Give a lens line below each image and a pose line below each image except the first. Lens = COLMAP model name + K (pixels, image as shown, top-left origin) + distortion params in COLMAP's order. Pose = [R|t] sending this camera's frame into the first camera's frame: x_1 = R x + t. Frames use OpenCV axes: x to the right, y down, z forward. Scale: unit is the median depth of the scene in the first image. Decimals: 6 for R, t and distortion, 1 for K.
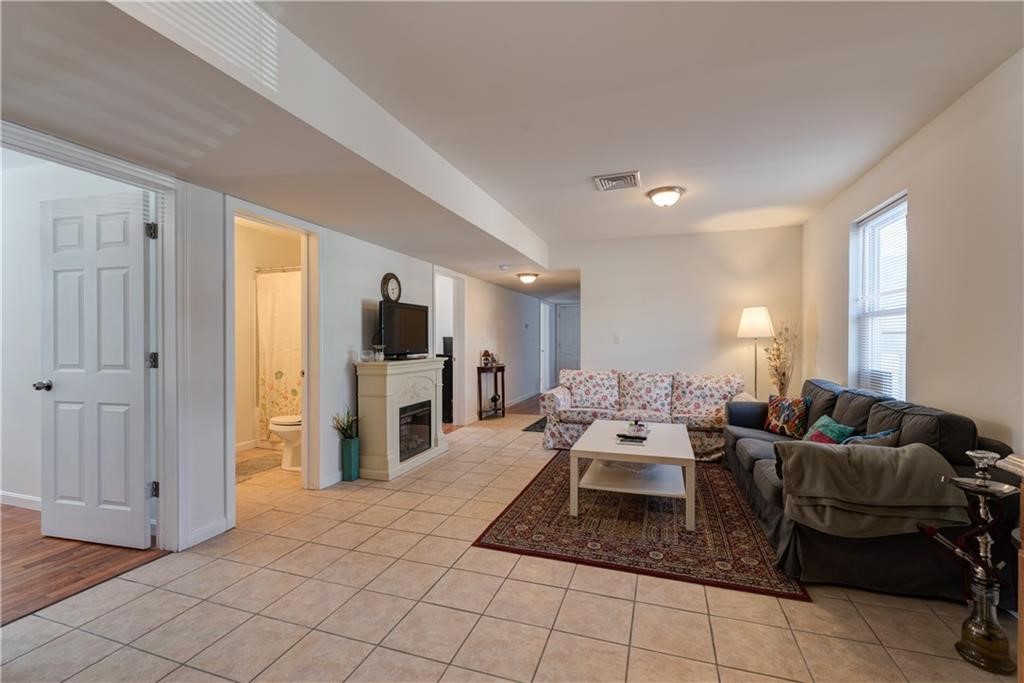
lens RADIAL K [[437.0, 0, 511.2], [0, 437.0, 338.9], [0, 0, 1]] dist [-0.002269, -0.000228]
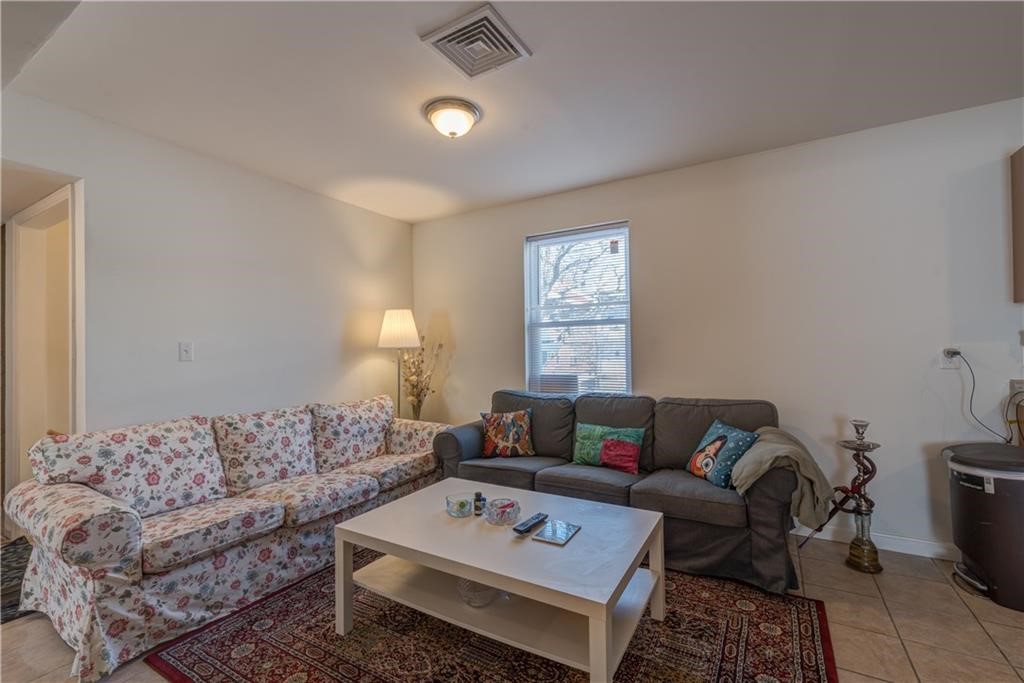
lens RADIAL K [[437.0, 0, 513.7], [0, 437.0, 343.7], [0, 0, 1]] dist [-0.002269, -0.000228]
pose [[0.198388, 0.010059, 0.980072, -0.177944], [0.015711, 0.999786, -0.013442, 0.003522], [-0.979998, 0.018064, 0.198188, 0.599006]]
